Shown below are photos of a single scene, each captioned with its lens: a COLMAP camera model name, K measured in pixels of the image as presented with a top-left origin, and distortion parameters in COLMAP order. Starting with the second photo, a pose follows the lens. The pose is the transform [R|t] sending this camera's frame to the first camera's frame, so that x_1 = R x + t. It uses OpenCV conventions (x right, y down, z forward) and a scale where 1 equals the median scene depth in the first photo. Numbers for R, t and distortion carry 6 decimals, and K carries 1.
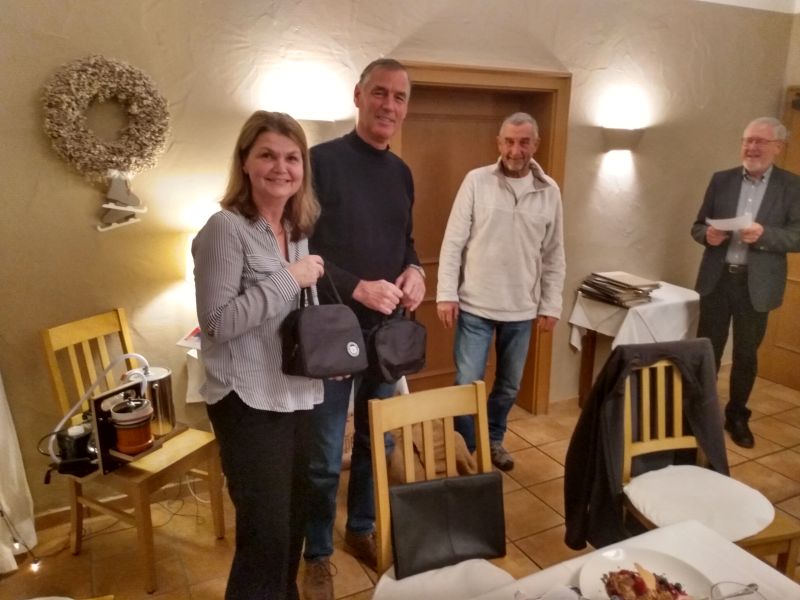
lens RADIAL K [[618.7, 0, 403.8], [0, 618.7, 297.8], [0, 0, 1]] dist [0.019230, -0.031955]
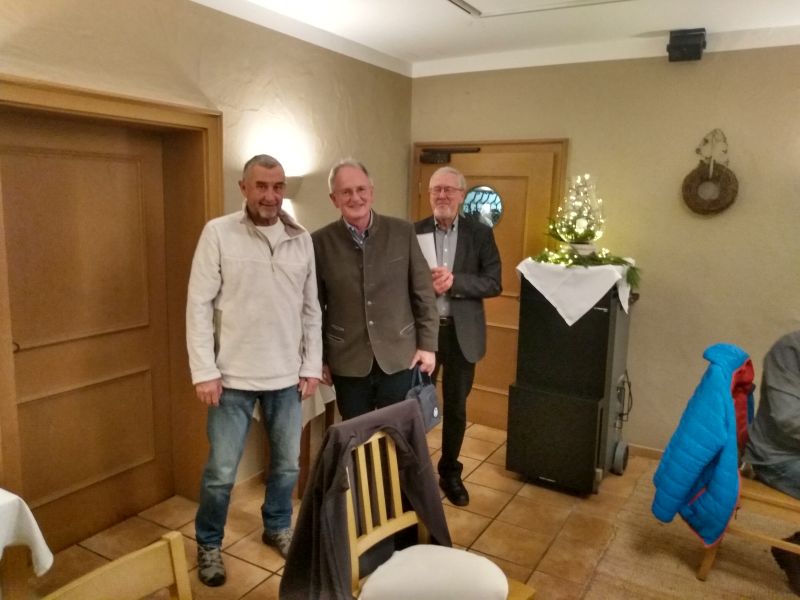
lens RADIAL K [[618.7, 0, 394.7], [0, 618.7, 294.6], [0, 0, 1]] dist [0.019230, -0.031955]
pose [[0.846358, -0.072374, 0.527675, -0.006678], [0.115137, 0.992161, -0.048590, -0.039002], [-0.520021, 0.101880, 0.848056, 0.181702]]
